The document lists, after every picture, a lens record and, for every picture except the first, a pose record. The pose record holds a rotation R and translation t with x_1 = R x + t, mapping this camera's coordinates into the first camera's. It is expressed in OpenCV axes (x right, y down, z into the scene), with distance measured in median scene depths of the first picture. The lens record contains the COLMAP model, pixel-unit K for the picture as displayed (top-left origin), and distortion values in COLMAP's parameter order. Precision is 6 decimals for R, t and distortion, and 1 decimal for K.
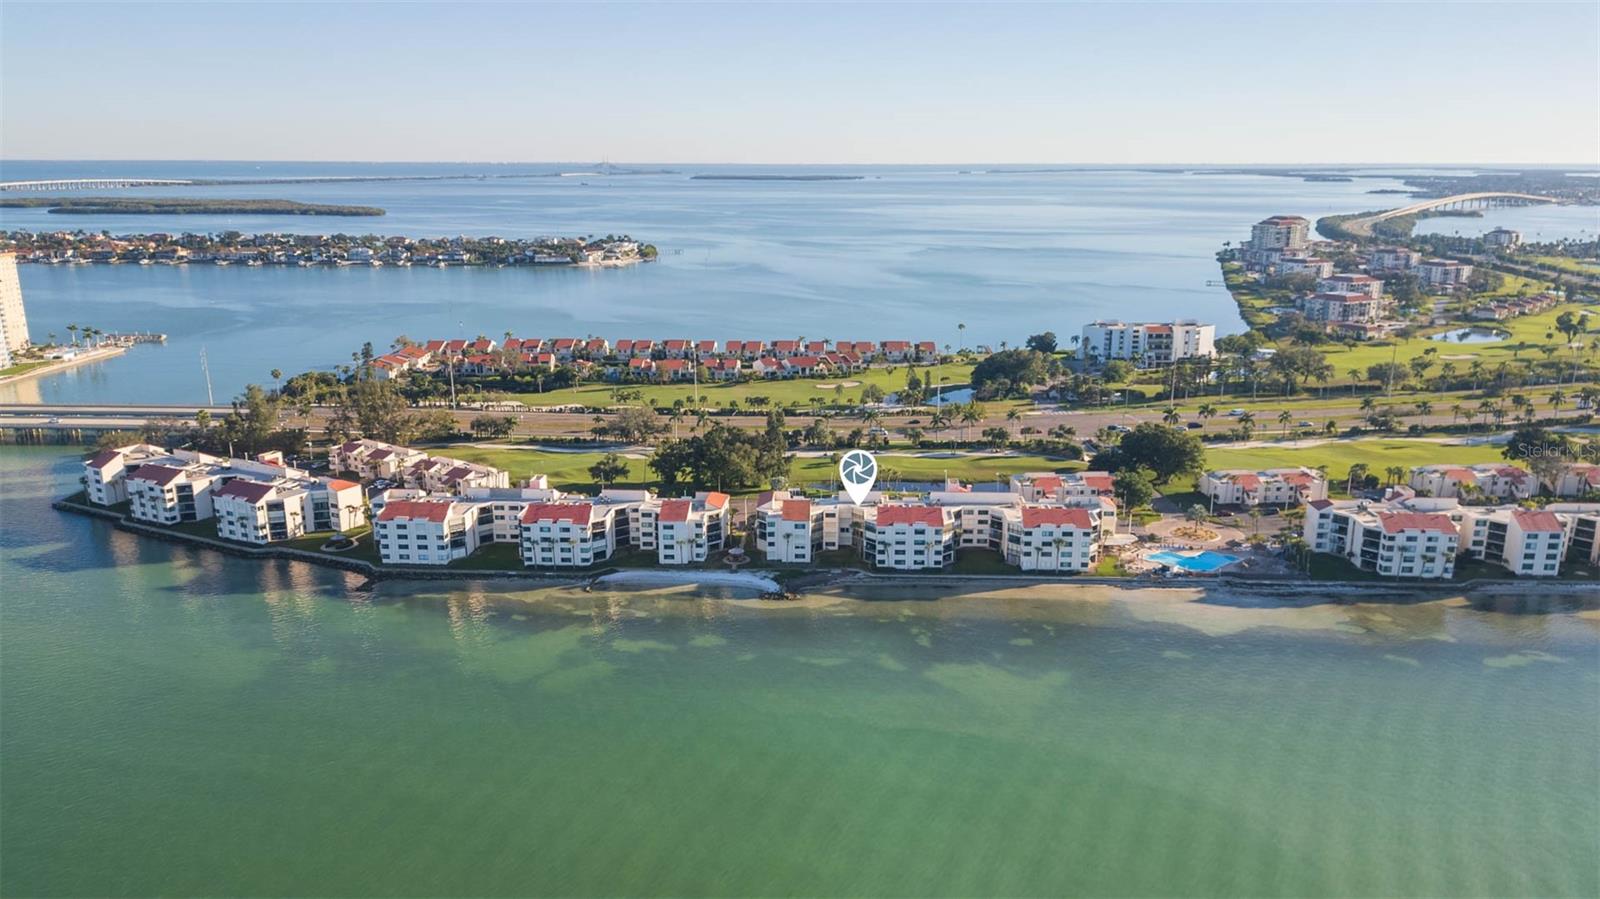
lens RADIAL K [[1178.2, 0, 804.3], [0, 1178.2, 449.2], [0, 0, 1]] dist [0.000612, 0.001028]
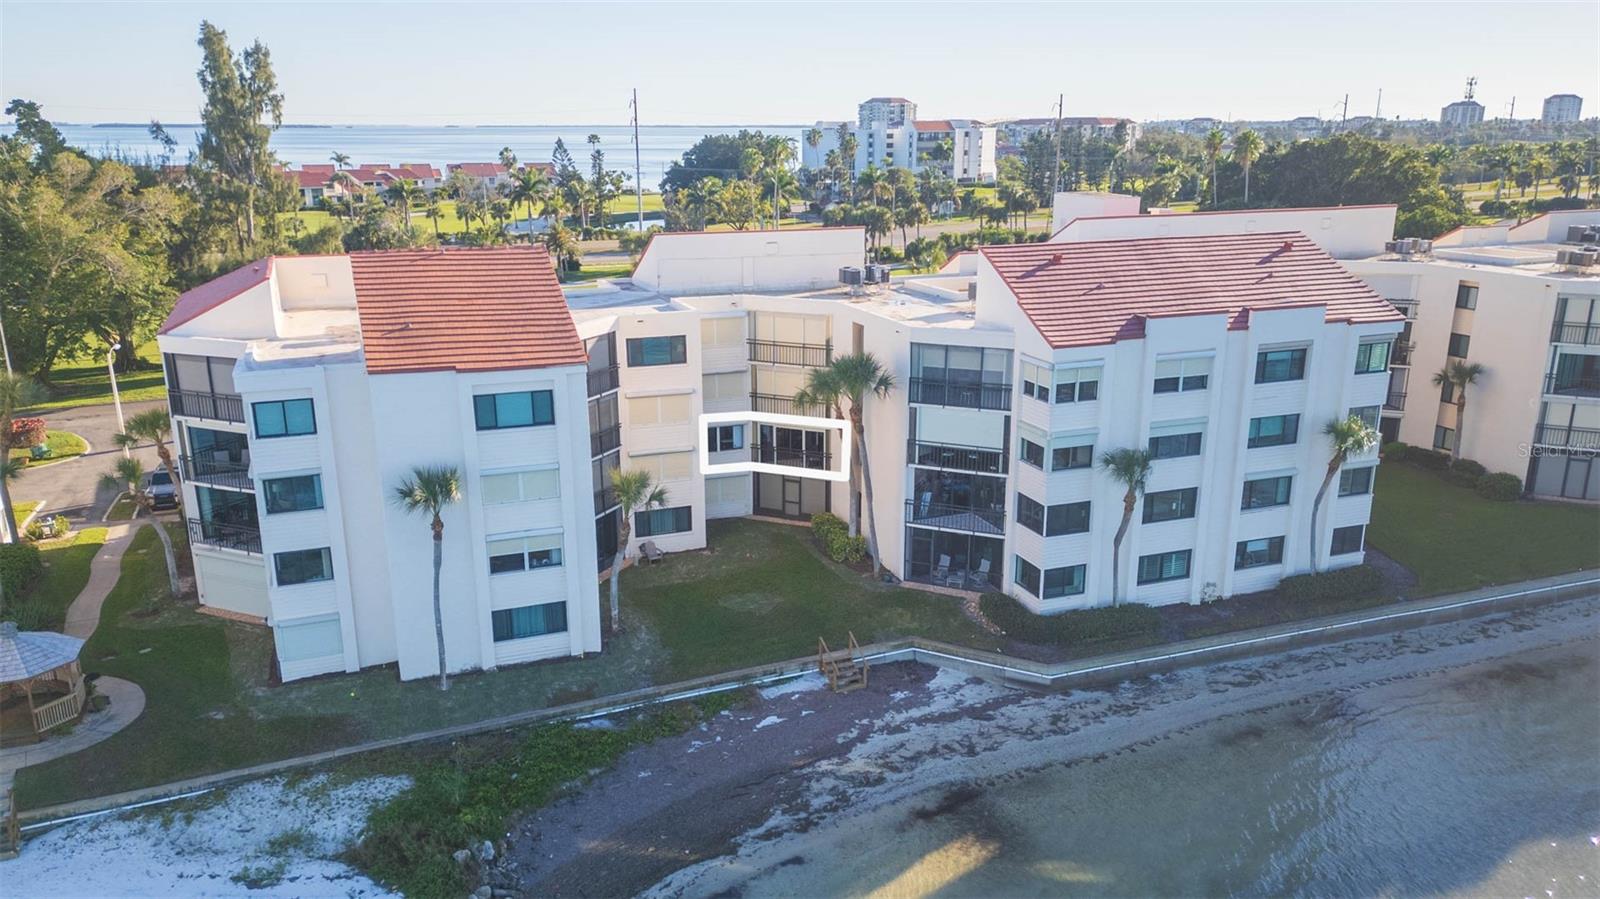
lens RADIAL K [[1178.2, 0, 798.5], [0, 1178.2, 460.1], [0, 0, 1]] dist [0.000612, 0.001028]
pose [[0.911745, -0.099406, 0.398546, -0.029031], [0.097571, 0.994916, 0.024943, 0.071225], [-0.398999, 0.016145, 0.916809, 0.858612]]
